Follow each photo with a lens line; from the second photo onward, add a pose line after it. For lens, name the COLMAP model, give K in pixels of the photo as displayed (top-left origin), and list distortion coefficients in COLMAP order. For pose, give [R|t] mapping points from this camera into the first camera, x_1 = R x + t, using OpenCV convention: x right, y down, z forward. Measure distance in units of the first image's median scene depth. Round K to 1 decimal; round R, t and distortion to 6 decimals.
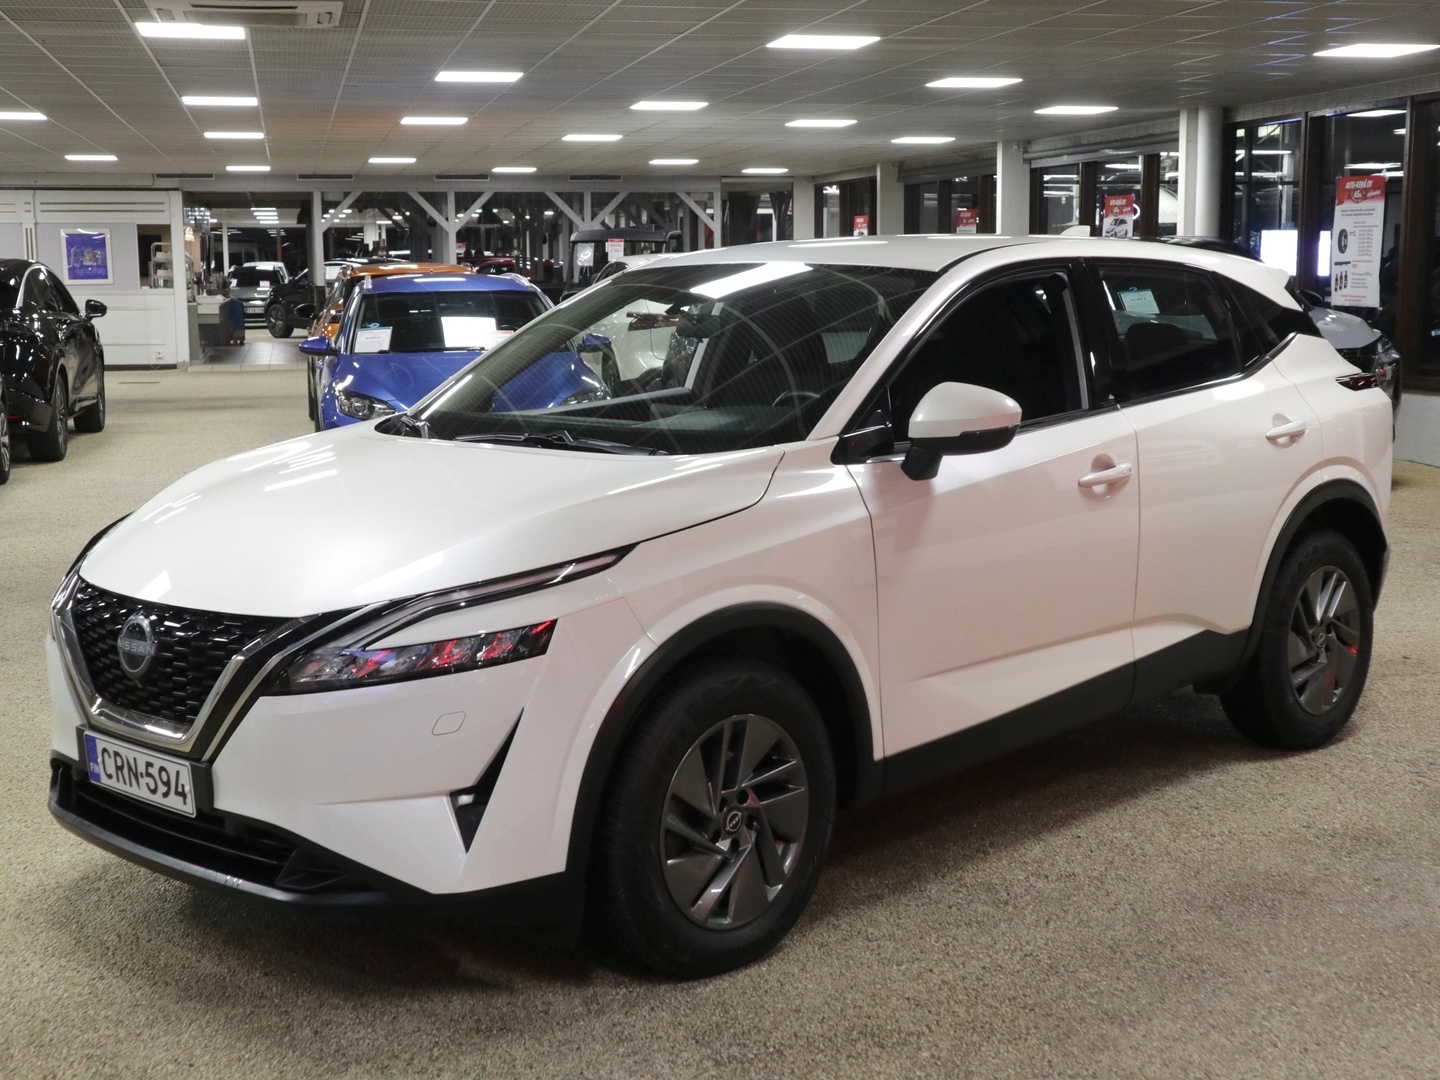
lens RADIAL K [[1746.6, 0, 720.0], [0, 1746.6, 540.0], [0, 0, 1]] dist [0.109268, 0.014628]
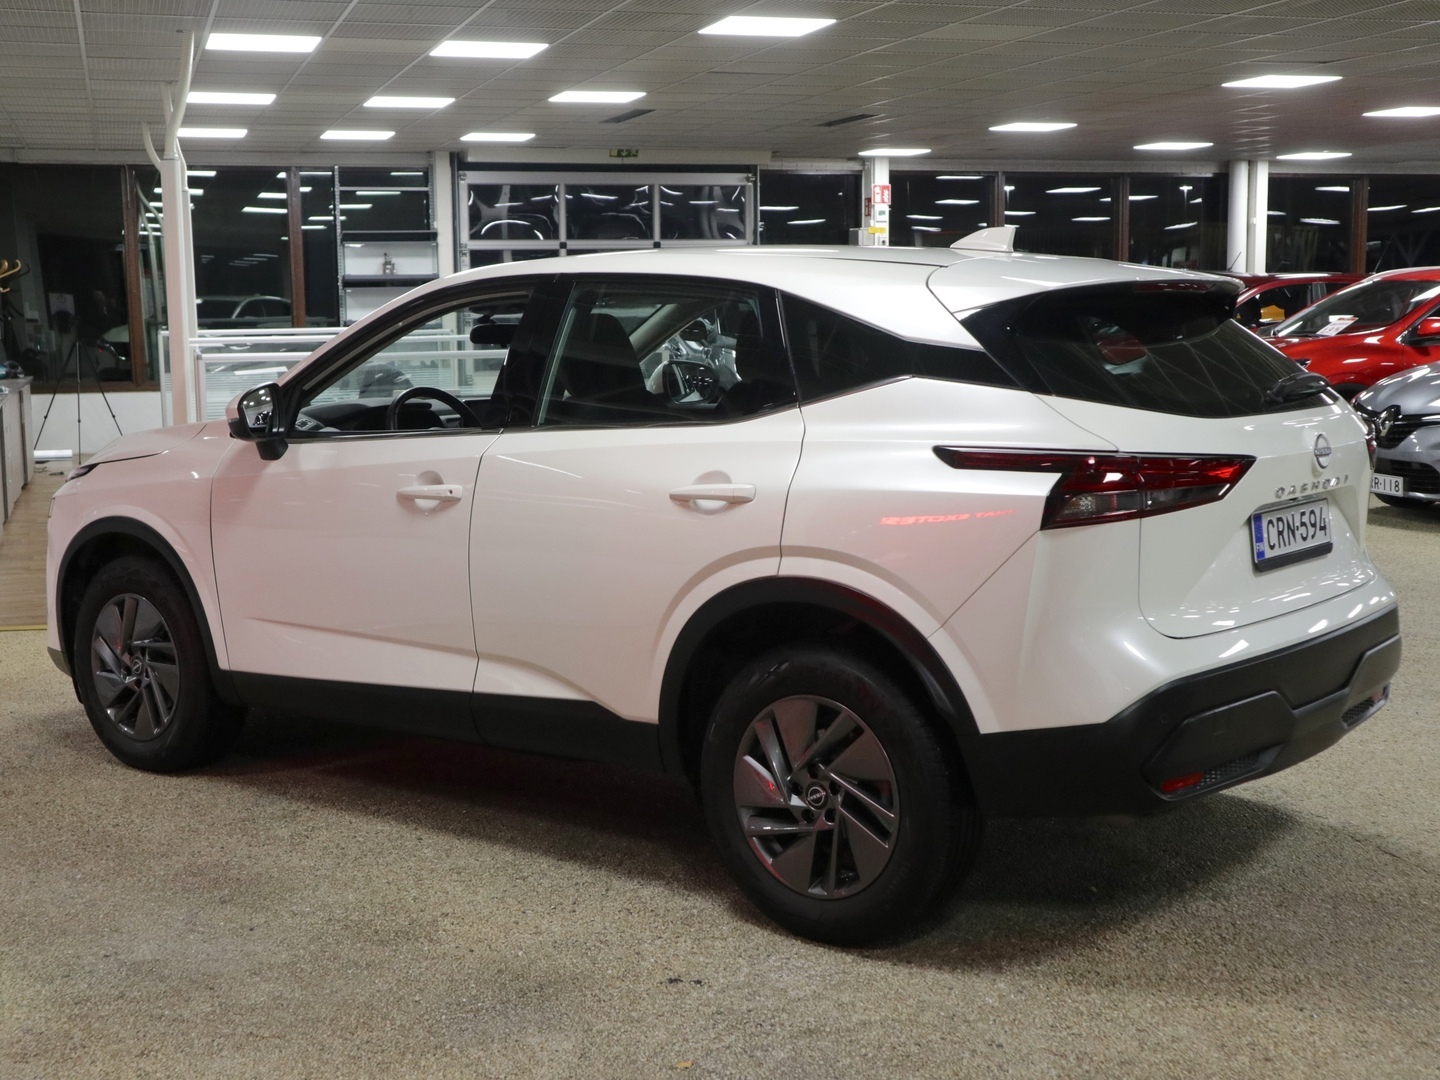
lens RADIAL K [[1828.9, 0, 720.0], [0, 1828.9, 540.0], [0, 0, 1]] dist [0.007893, 0.001883]
pose [[0.143509, 0.158457, -0.976881, 1.210746], [-0.124896, 0.982106, 0.140957, -0.168542], [0.981736, 0.101780, 0.160732, 0.964048]]
